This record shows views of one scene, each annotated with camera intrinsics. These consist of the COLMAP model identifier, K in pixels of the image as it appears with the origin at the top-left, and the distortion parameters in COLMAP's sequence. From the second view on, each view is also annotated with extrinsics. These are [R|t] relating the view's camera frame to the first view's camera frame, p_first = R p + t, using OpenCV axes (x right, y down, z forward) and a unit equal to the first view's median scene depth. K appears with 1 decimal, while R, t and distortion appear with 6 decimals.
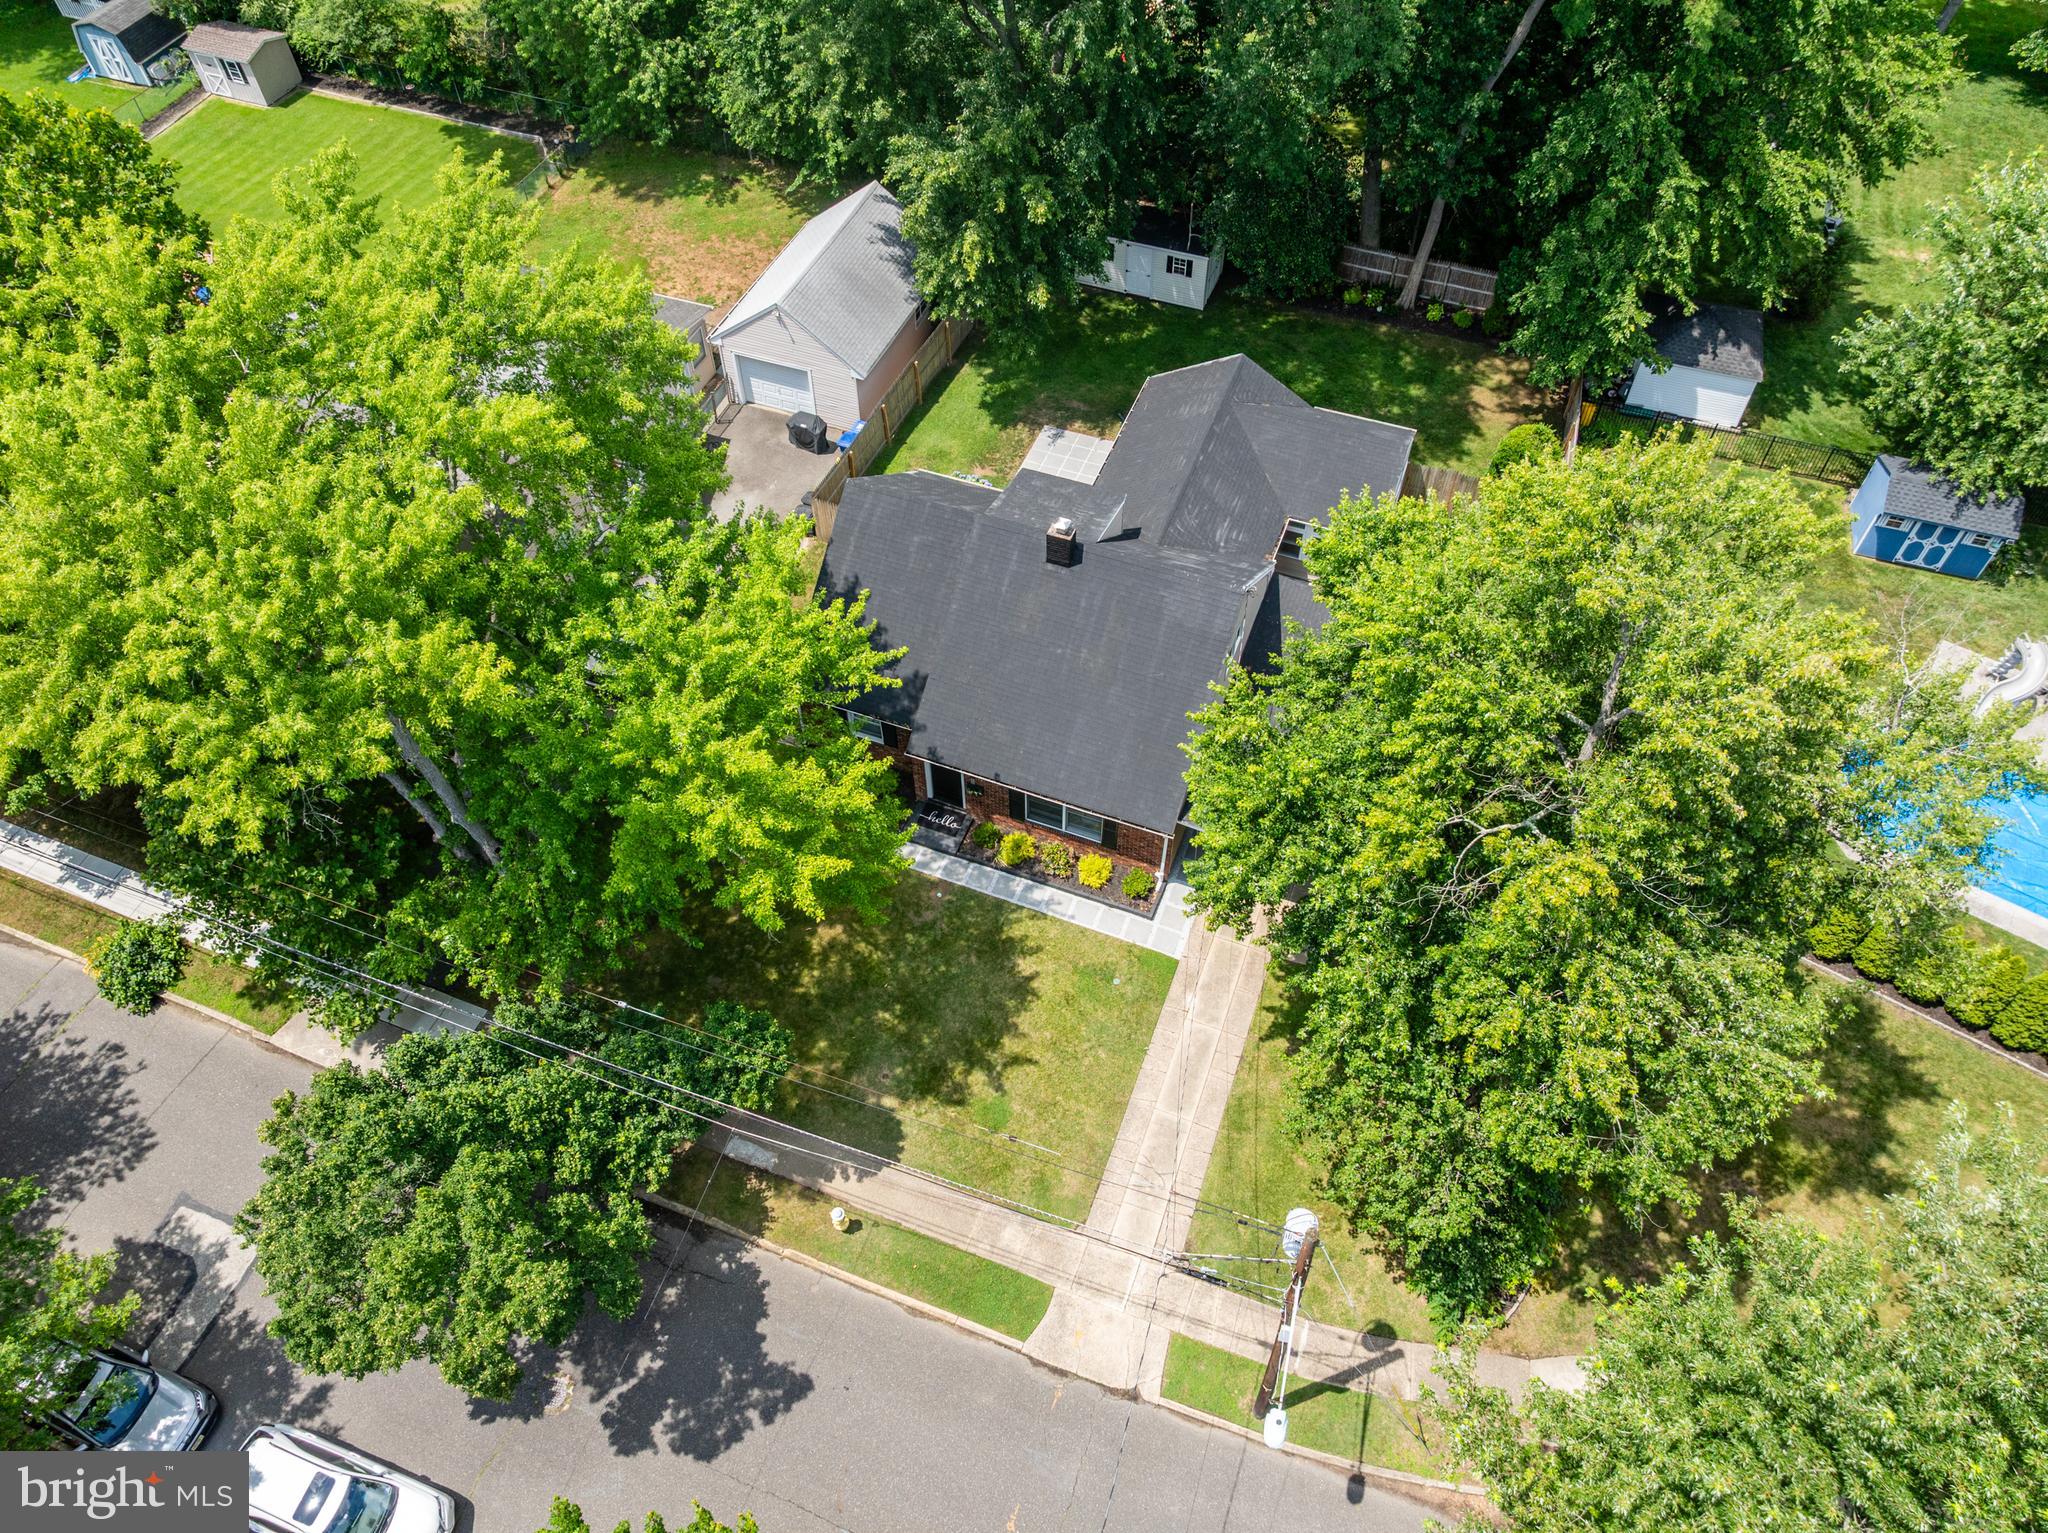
lens RADIAL K [[1405.7, 0, 1024.0], [0, 1405.7, 766.5], [0, 0, 1]] dist [-0.057810, 0.025294]
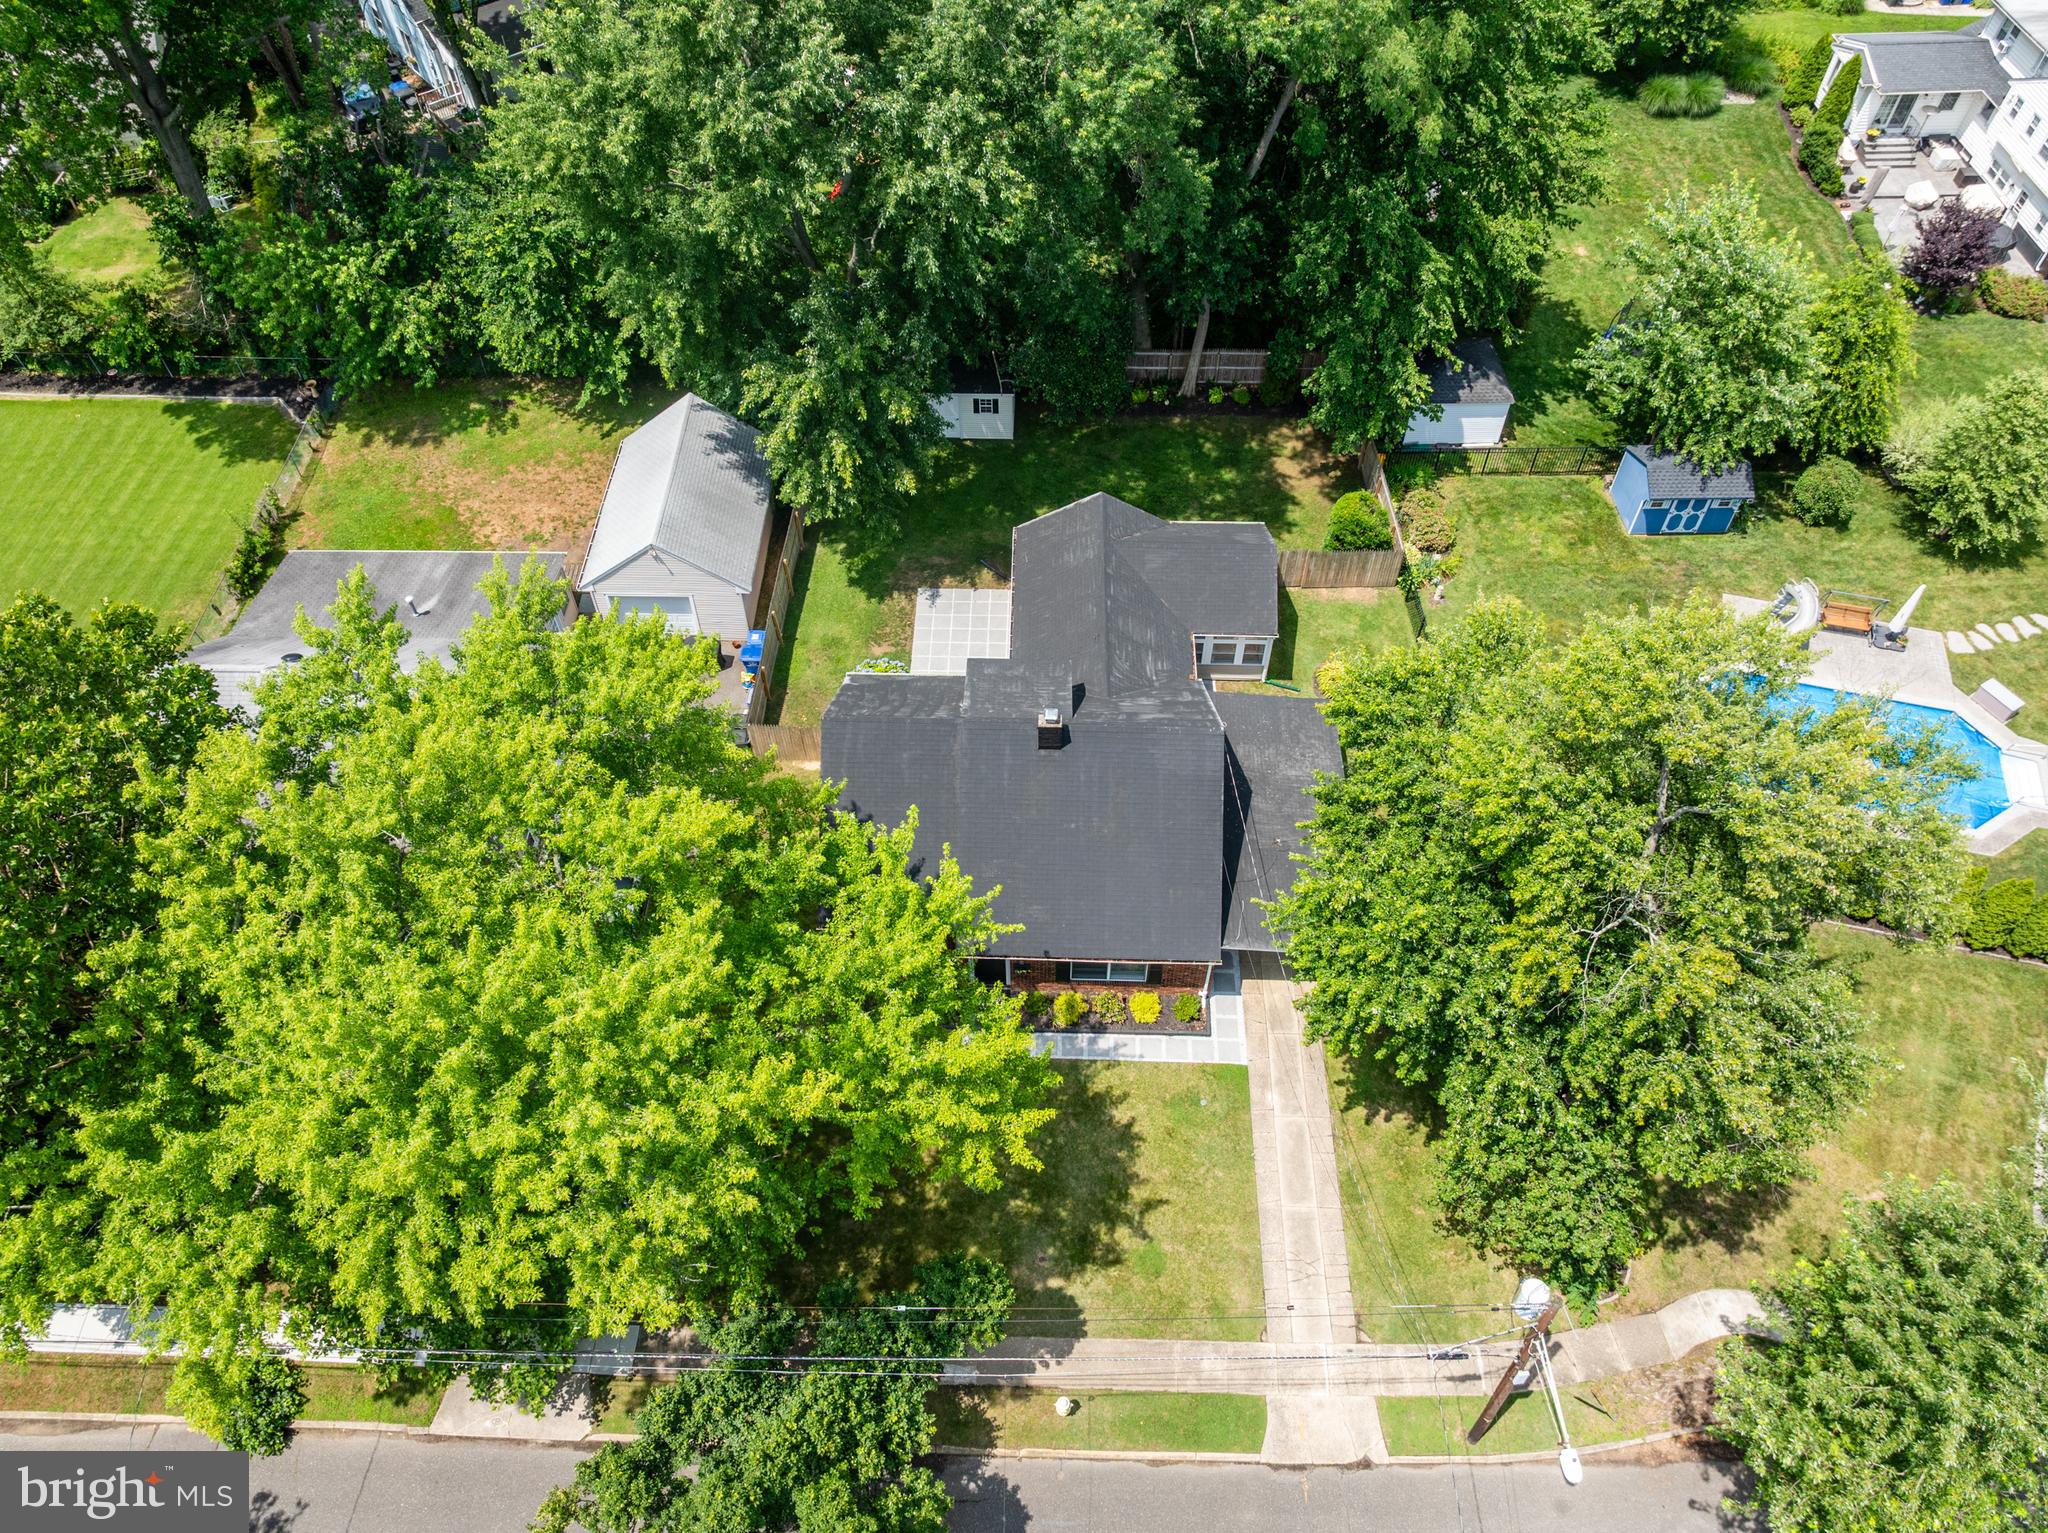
lens RADIAL K [[1405.7, 0, 1024.0], [0, 1405.7, 766.5], [0, 0, 1]] dist [-0.057810, 0.025294]
pose [[0.942082, -0.265612, 0.204771, -0.177212], [0.266751, 0.963502, 0.022544, -0.130165], [-0.203286, 0.033385, 0.978550, -0.041457]]
